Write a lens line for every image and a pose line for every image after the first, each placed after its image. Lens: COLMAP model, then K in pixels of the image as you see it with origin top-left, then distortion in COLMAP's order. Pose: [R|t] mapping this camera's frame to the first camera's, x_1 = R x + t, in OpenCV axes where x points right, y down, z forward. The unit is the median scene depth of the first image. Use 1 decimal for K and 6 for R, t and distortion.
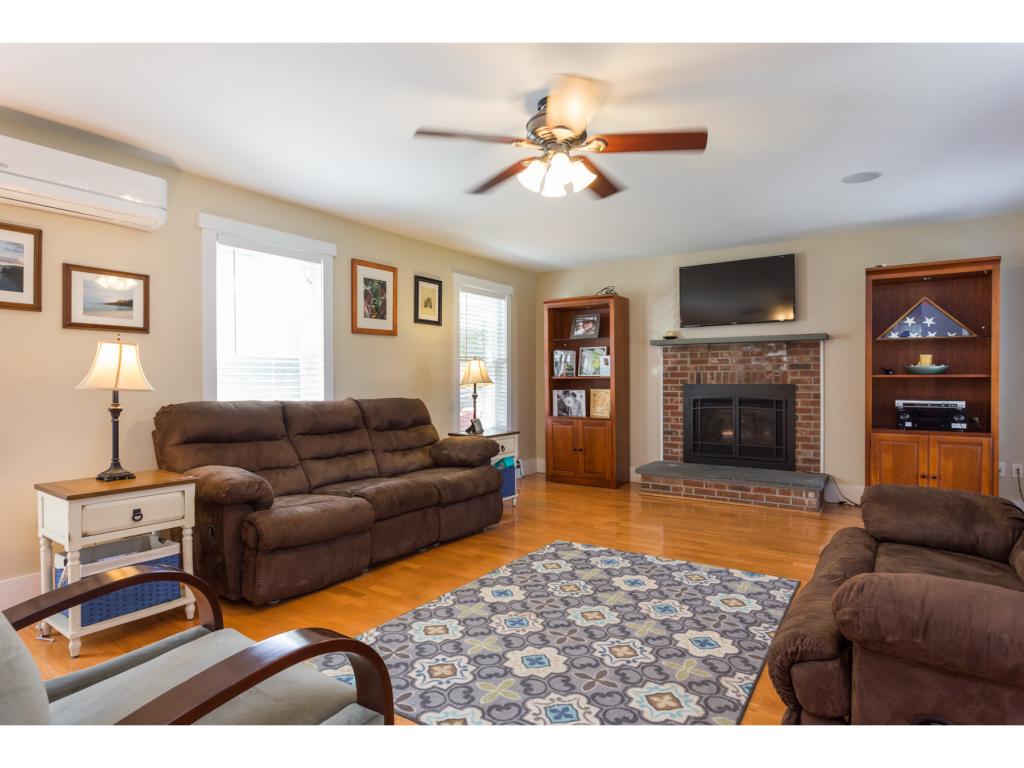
lens RADIAL K [[551.0, 0, 512.0], [0, 551.0, 384.0], [0, 0, 1]] dist [-0.021471, 0.000398]
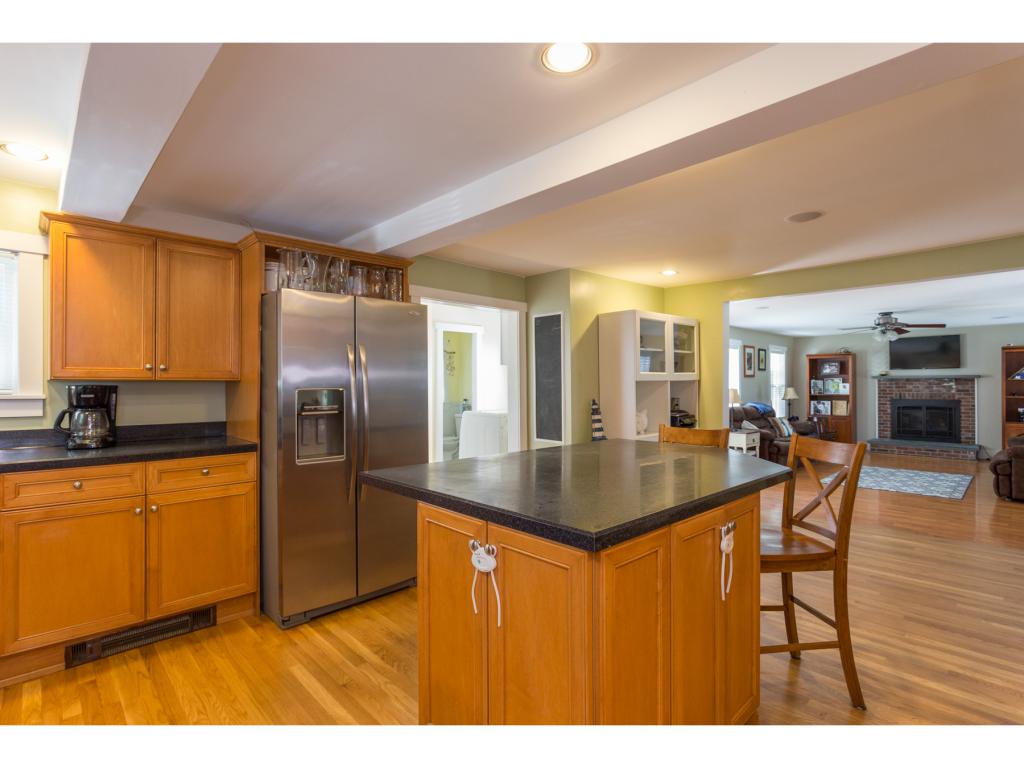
lens RADIAL K [[510.8, 0, 512.0], [0, 510.8, 384.0], [0, 0, 1]] dist [0.000422, 0.000146]
pose [[0.981481, 0.000309, -0.191558, -0.786051], [-0.001516, 0.999980, -0.006156, -0.046122], [0.191552, 0.006333, 0.981462, -1.228767]]
